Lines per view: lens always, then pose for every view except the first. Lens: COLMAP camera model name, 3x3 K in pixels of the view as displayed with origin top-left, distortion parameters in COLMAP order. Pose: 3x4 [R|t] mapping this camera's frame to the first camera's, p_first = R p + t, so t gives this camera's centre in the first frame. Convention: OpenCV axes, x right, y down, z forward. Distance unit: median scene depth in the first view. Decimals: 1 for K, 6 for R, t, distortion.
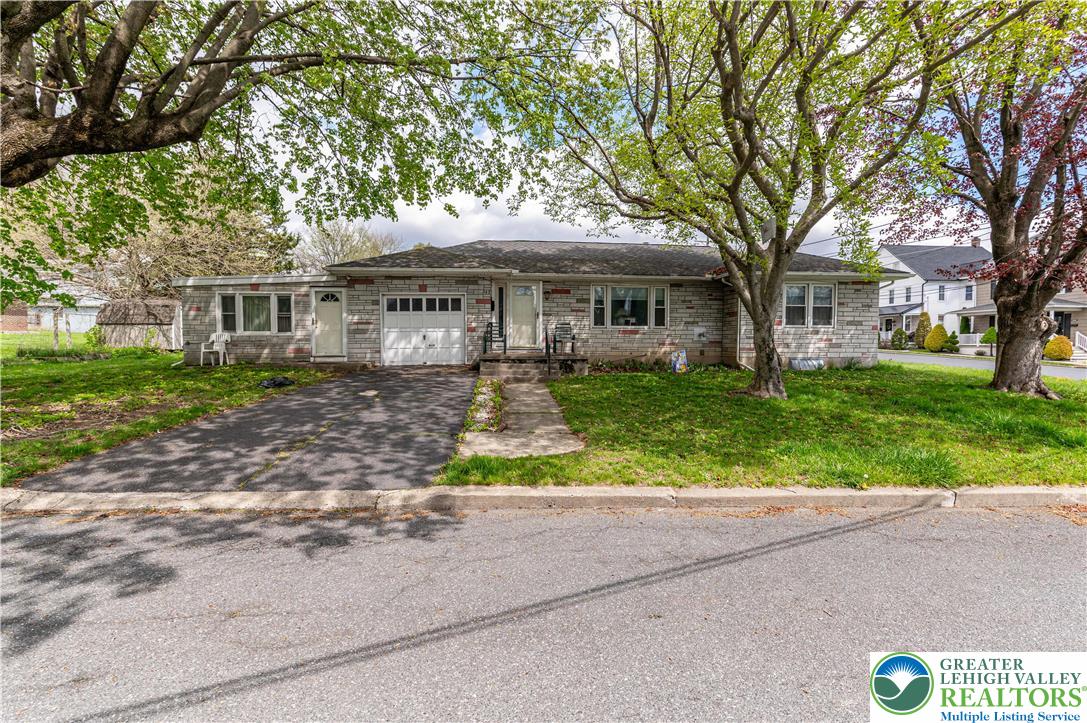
lens RADIAL K [[469.5, 0, 544.3], [0, 469.5, 360.6], [0, 0, 1]] dist [-0.002013, -0.000315]
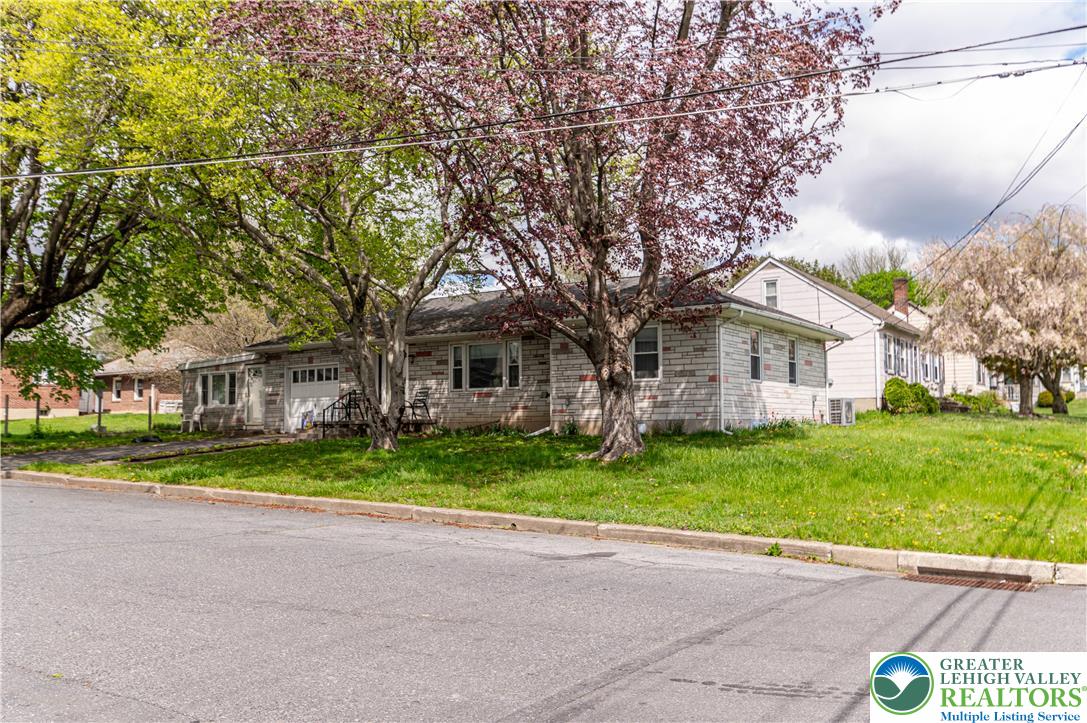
lens RADIAL K [[924.8, 0, 544.3], [0, 924.8, 362.0], [0, 0, 1]] dist [0.009884, 0.006007]
pose [[0.767069, -0.053716, -0.639312, 1.452970], [-0.016993, 0.994438, -0.103944, 0.058145], [0.641340, 0.090596, 0.761890, -0.256889]]
